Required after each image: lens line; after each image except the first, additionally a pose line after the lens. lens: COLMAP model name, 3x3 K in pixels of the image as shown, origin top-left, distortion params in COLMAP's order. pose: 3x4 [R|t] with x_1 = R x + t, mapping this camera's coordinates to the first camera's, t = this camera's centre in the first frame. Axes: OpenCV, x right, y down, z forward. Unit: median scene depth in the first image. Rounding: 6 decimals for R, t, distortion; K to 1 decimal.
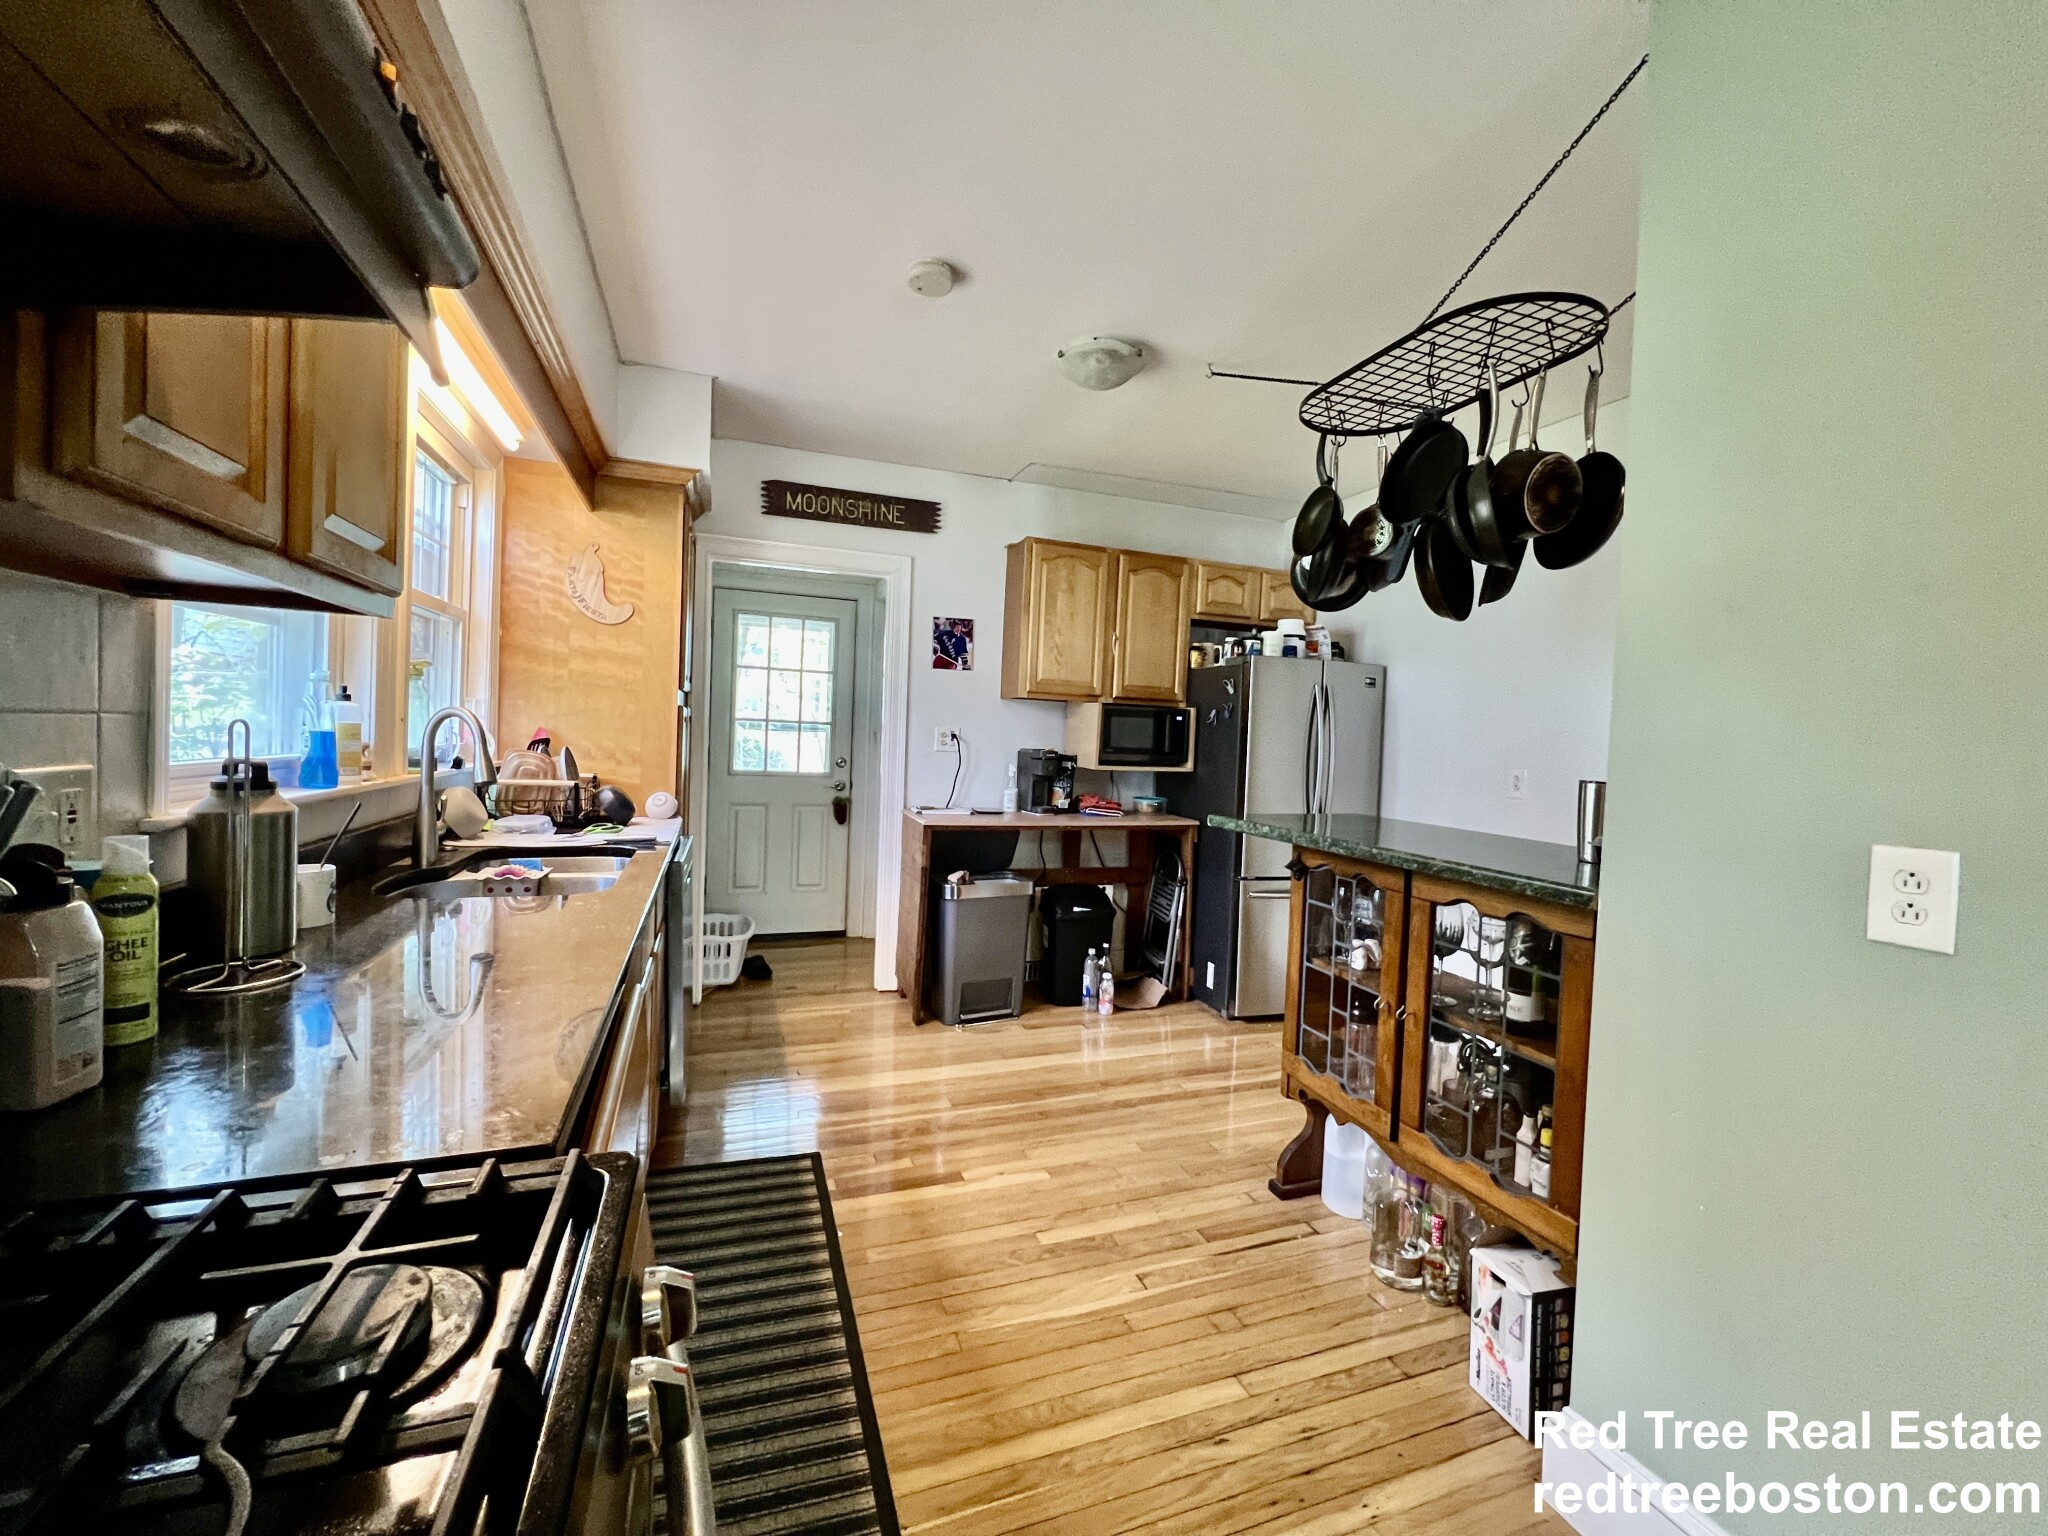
lens RADIAL K [[817.8, 0, 1024.0], [0, 817.8, 768.0], [0, 0, 1]] dist [-0.000277, -0.000023]
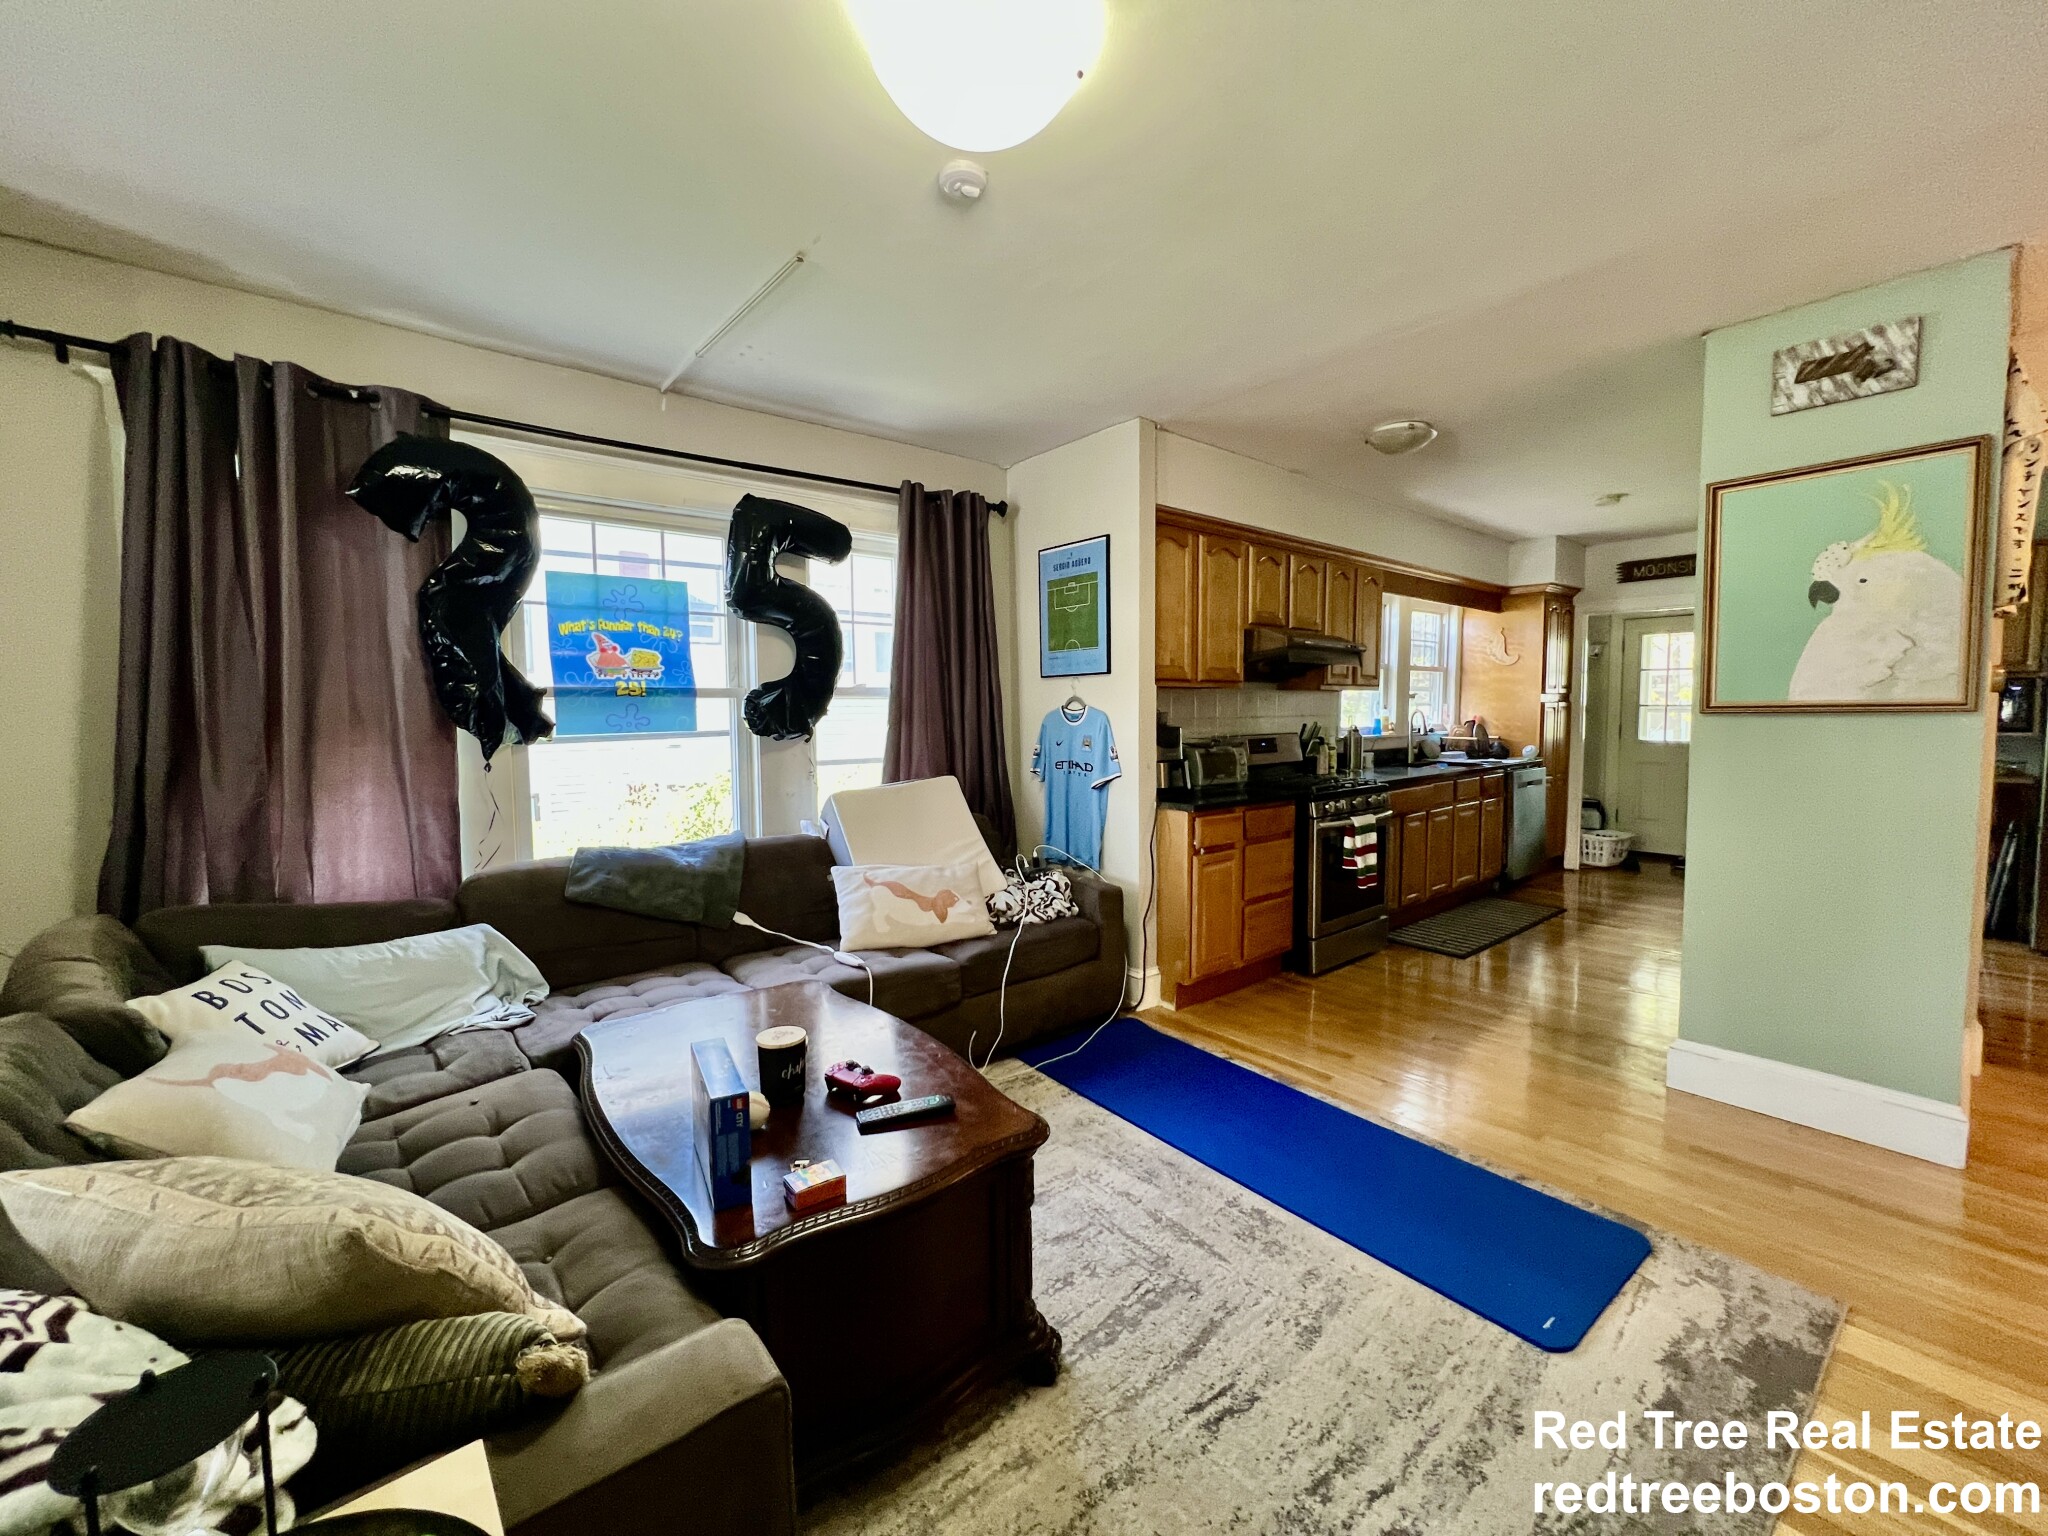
lens RADIAL K [[817.8, 0, 1024.0], [0, 817.8, 768.0], [0, 0, 1]] dist [-0.000277, -0.000023]
pose [[0.336423, 0.021882, -0.941457, 1.059006], [-0.013563, 0.999739, 0.018390, 0.065583], [0.941613, 0.006582, 0.336632, -0.877631]]
